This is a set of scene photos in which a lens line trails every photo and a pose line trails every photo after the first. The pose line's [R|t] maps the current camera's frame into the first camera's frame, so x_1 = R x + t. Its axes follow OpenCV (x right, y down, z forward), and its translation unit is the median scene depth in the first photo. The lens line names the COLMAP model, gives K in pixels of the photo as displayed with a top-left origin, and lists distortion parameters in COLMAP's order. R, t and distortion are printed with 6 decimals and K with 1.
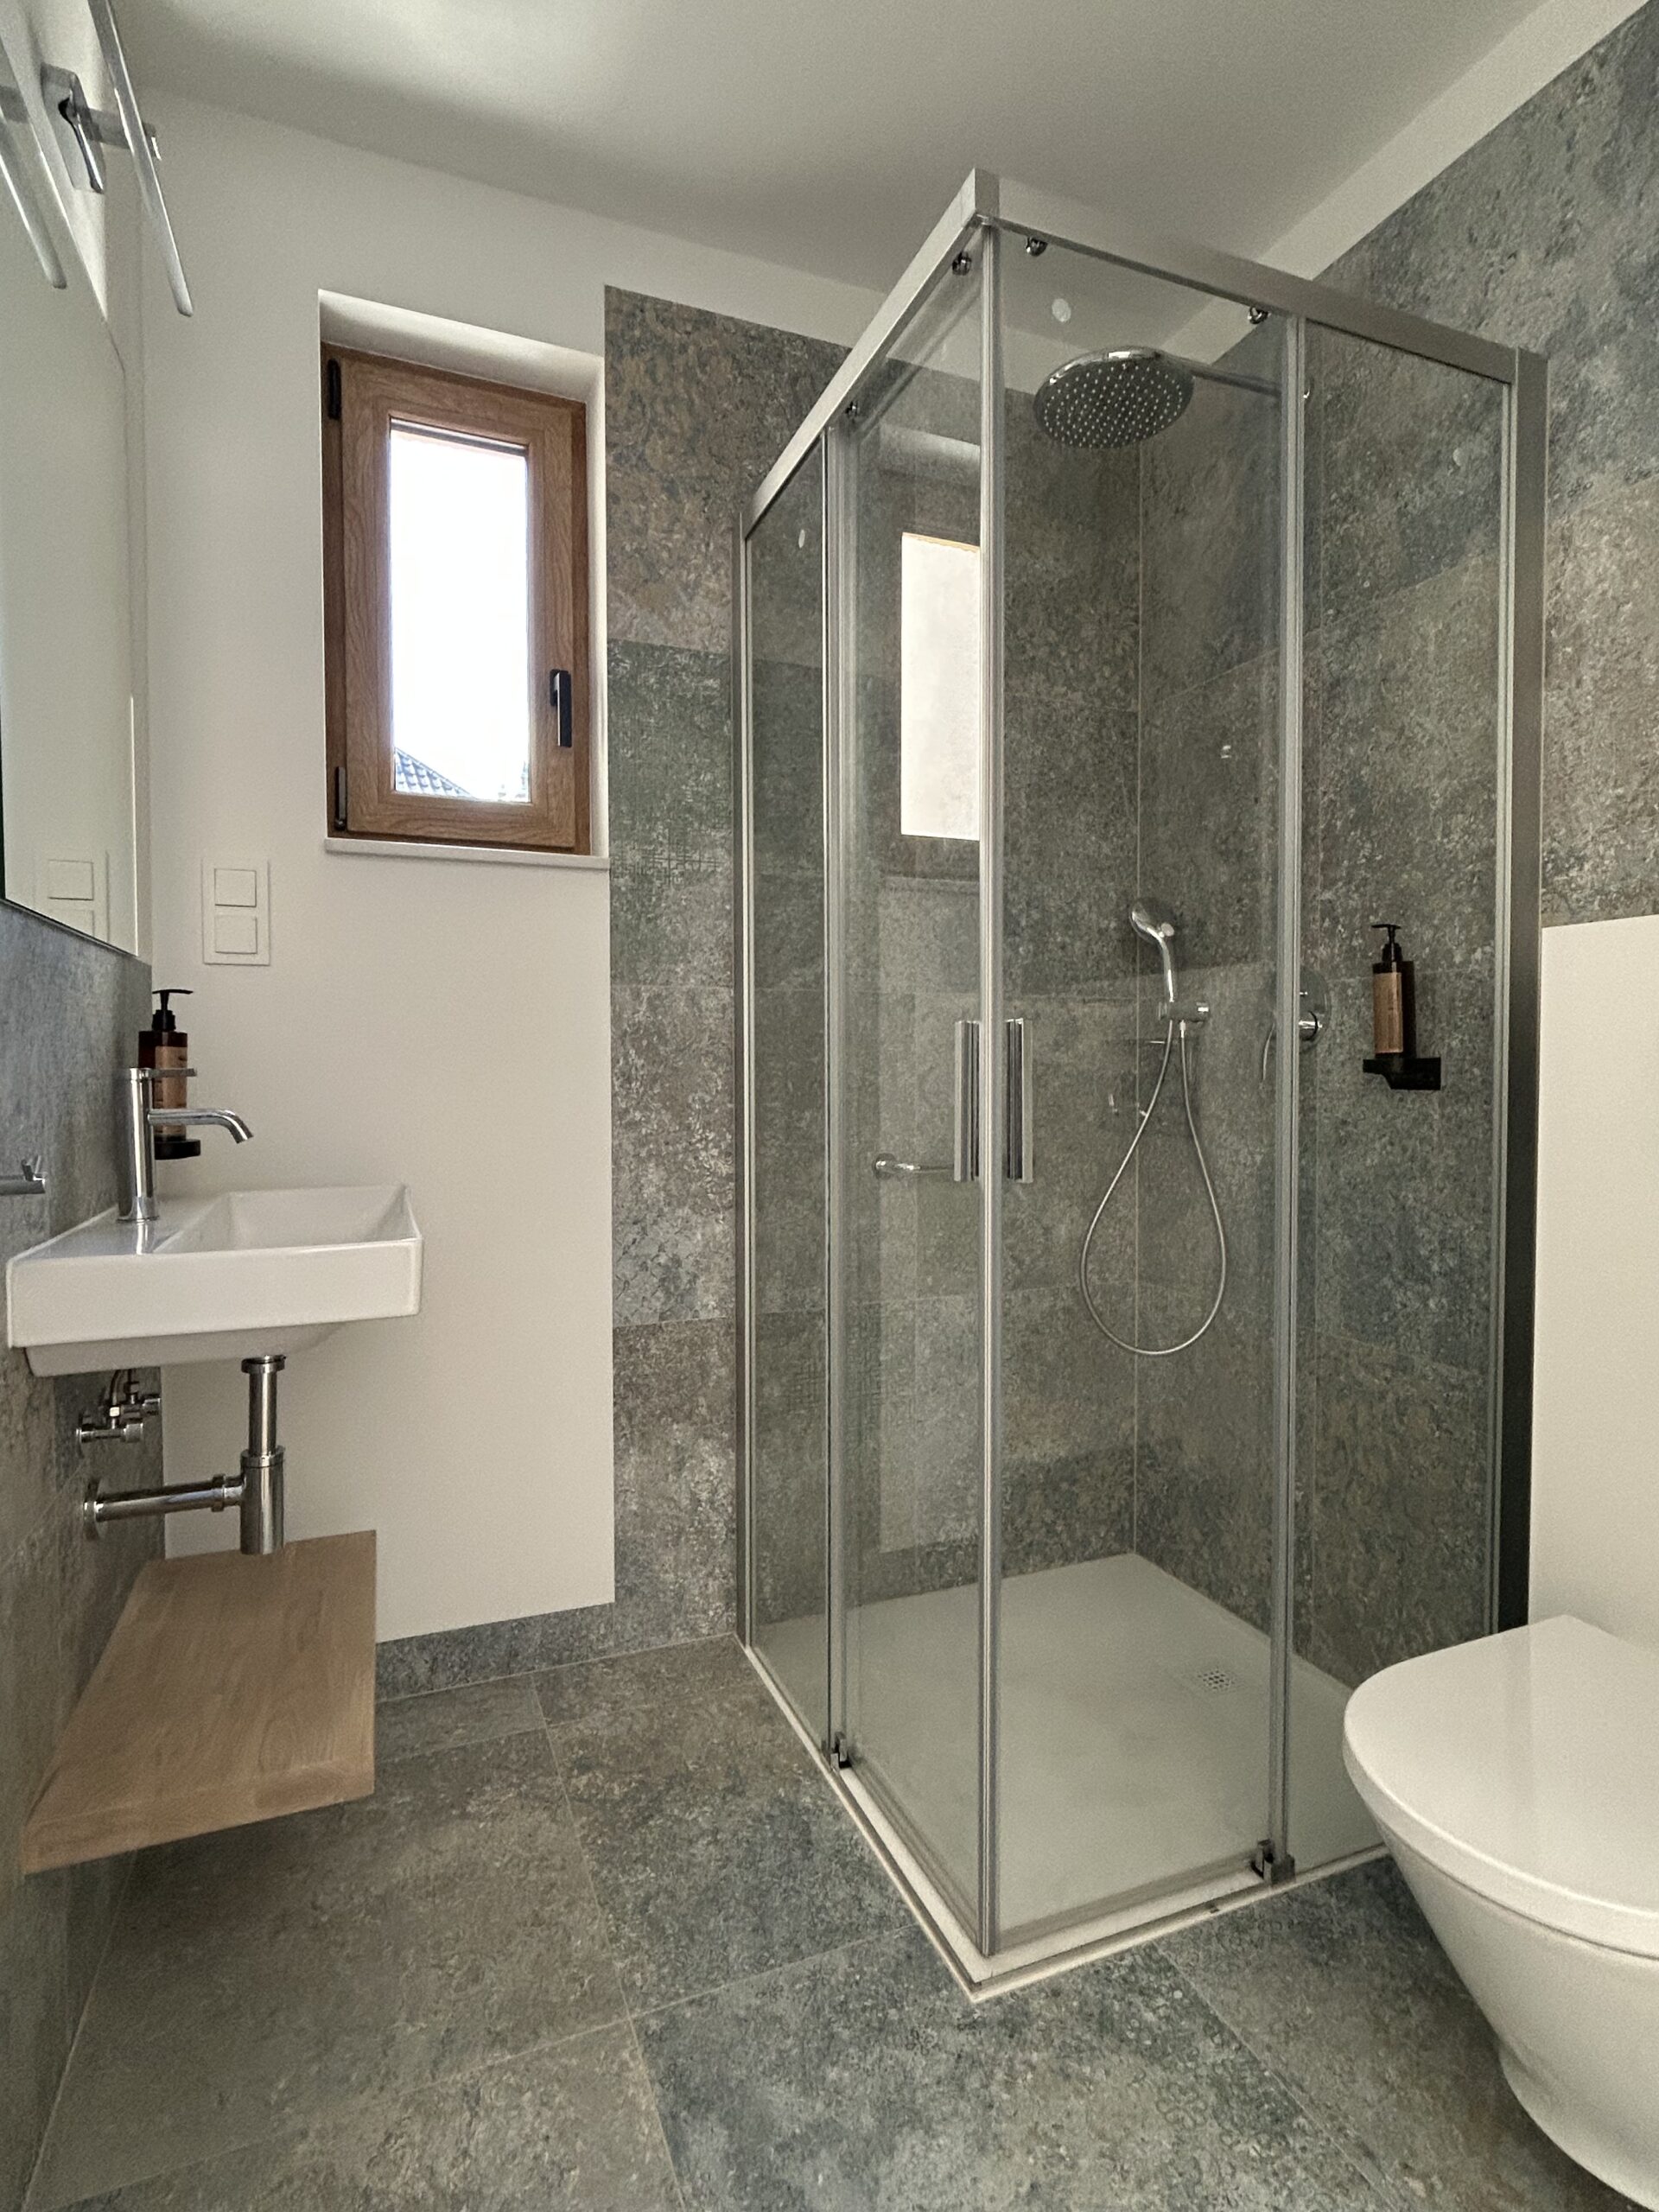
lens RADIAL K [[1163.3, 0, 834.2], [0, 1163.3, 1096.4], [0, 0, 1]] dist [0.000954, 0.003116]
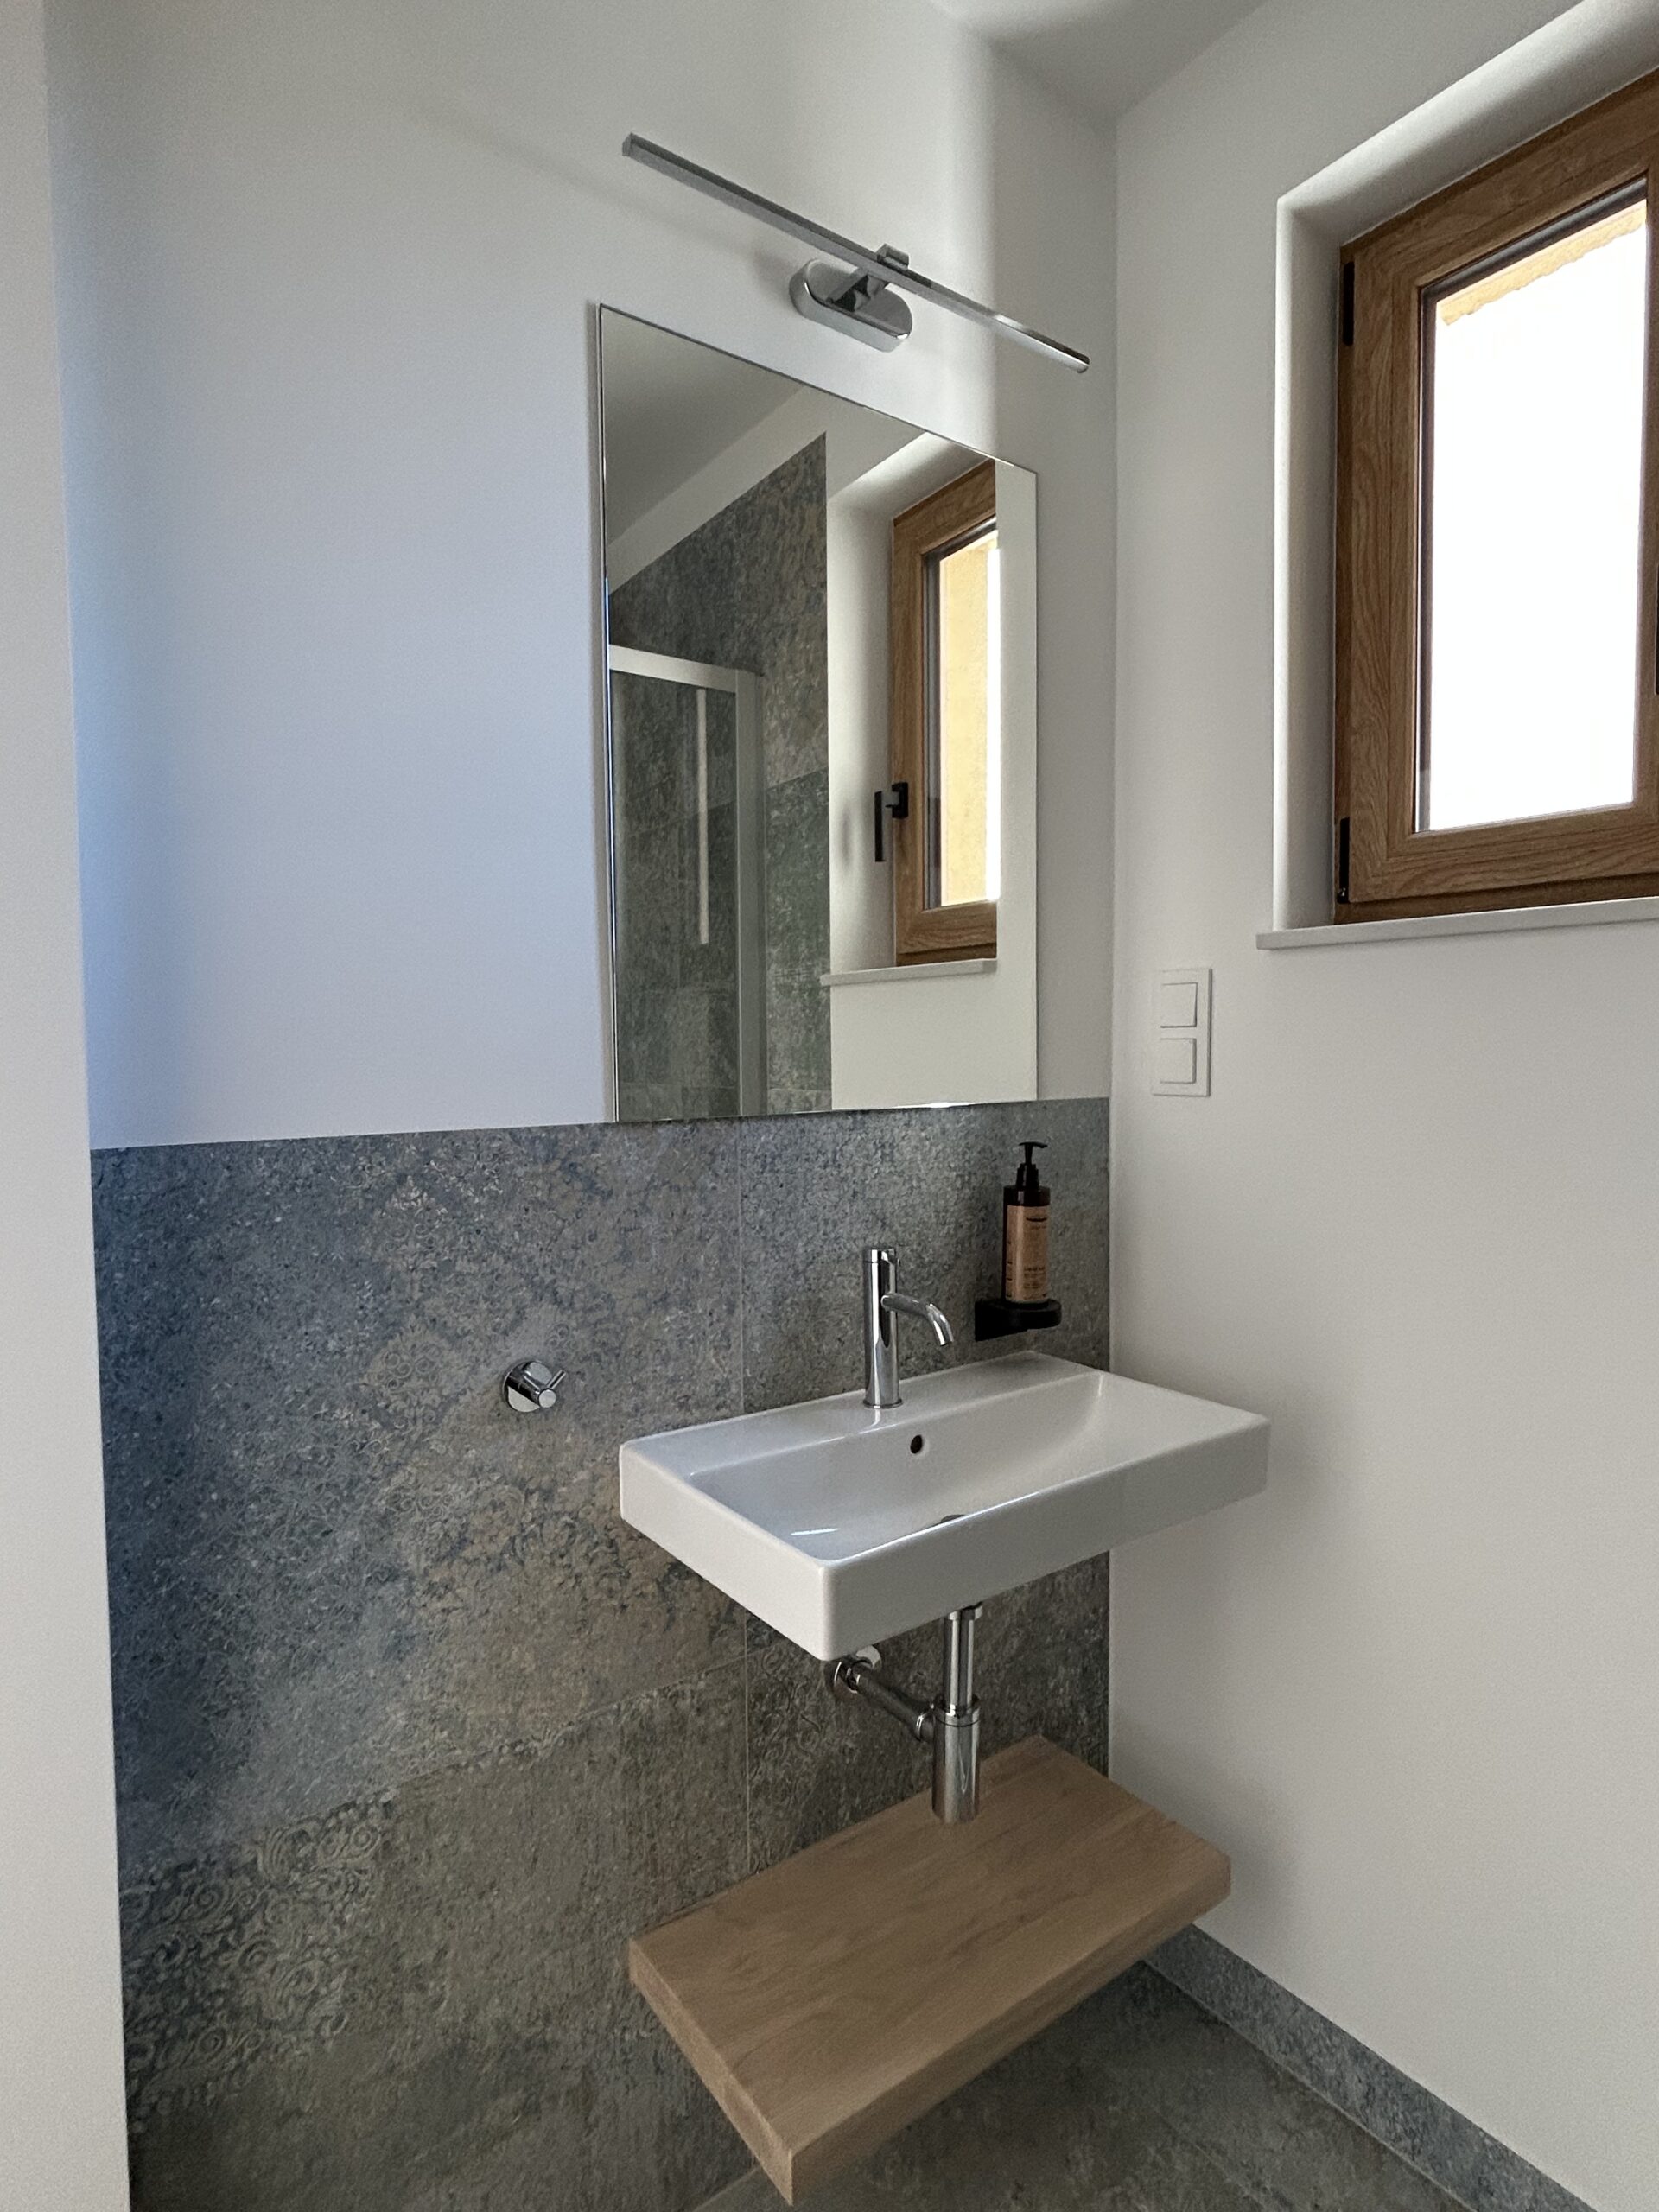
lens RADIAL K [[1165.9, 0, 830.8], [0, 1165.9, 1097.5], [0, 0, 1]] dist [-0.000988, 0.000157]
pose [[0.241321, 0.044760, -0.969412, 0.229191], [-0.017673, 0.998973, 0.041726, -0.133062], [0.970284, 0.007063, 0.241865, 0.514467]]
